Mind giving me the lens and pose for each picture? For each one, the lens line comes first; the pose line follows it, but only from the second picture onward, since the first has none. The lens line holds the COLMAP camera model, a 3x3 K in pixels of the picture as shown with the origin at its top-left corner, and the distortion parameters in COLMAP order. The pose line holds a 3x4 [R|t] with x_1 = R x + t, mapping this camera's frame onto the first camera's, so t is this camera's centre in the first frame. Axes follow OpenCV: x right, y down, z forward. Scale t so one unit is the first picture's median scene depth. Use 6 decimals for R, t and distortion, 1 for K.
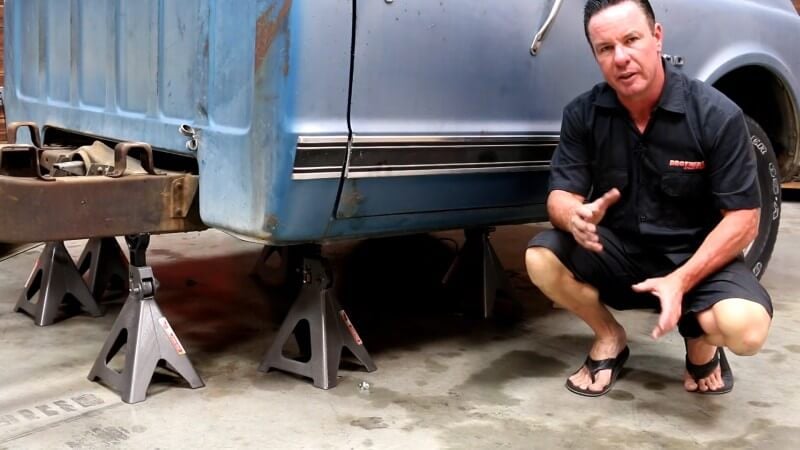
lens RADIAL K [[1068.7, 0, 401.4], [0, 1068.7, 242.6], [0, 0, 1]] dist [-0.032359, 0.000000]
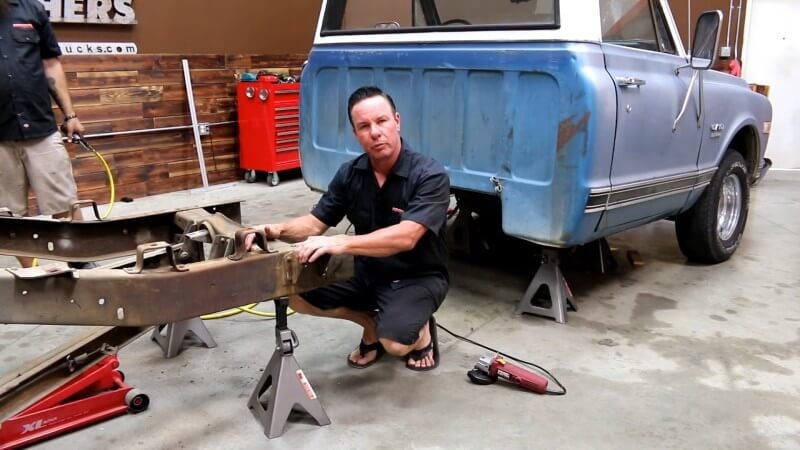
lens RADIAL K [[703.8, 0, 415.6], [0, 703.8, 220.7], [0, 0, 1]] dist [-0.108485, 0.031558]
pose [[0.983180, -0.033881, 0.179467, -0.537622], [0.024577, 0.998248, 0.053818, -0.105672], [-0.180976, -0.048502, 0.982291, -0.090646]]
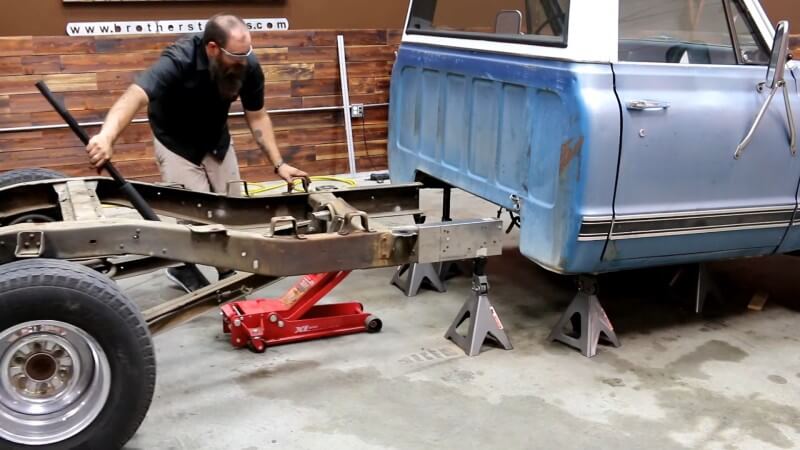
lens RADIAL K [[1008.2, 0, 386.3], [0, 1008.2, 231.3], [0, 0, 1]] dist [-0.022907, 0.000000]
pose [[0.965315, 0.063851, -0.253159, 0.009208], [-0.045388, 0.995911, 0.078116, -0.169653], [0.257112, -0.063916, 0.964266, -0.588072]]
